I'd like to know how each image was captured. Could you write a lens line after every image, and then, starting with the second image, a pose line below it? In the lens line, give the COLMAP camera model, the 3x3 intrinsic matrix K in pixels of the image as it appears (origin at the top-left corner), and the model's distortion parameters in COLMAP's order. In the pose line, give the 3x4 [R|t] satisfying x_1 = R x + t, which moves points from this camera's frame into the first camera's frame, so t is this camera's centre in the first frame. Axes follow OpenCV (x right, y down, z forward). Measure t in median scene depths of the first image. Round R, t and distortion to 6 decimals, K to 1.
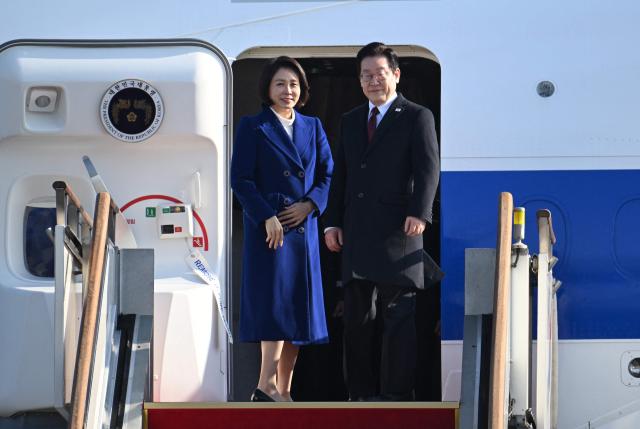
lens RADIAL K [[4500.3, 0, 320.0], [0, 4500.3, 214.5], [0, 0, 1]] dist [0.012944, 0.022895]
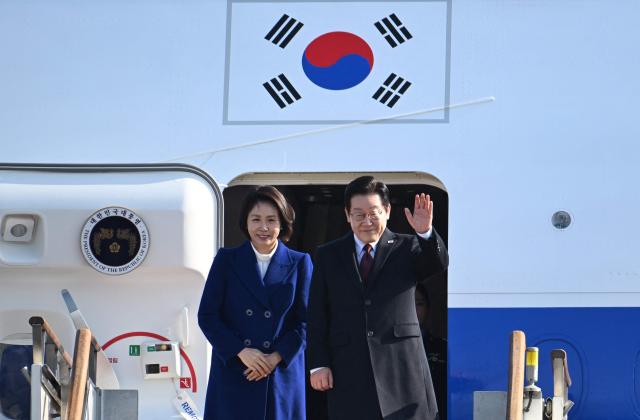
lens RADIAL K [[4028.1, 0, 320.0], [0, 4028.1, 210.0], [0, 0, 1]] dist [-0.354032, 7.323599]
pose [[0.999968, 0.004935, 0.006276, -0.004799], [-0.004758, 0.999595, -0.028045, -0.006377], [-0.006412, 0.028014, 0.999587, 0.171076]]
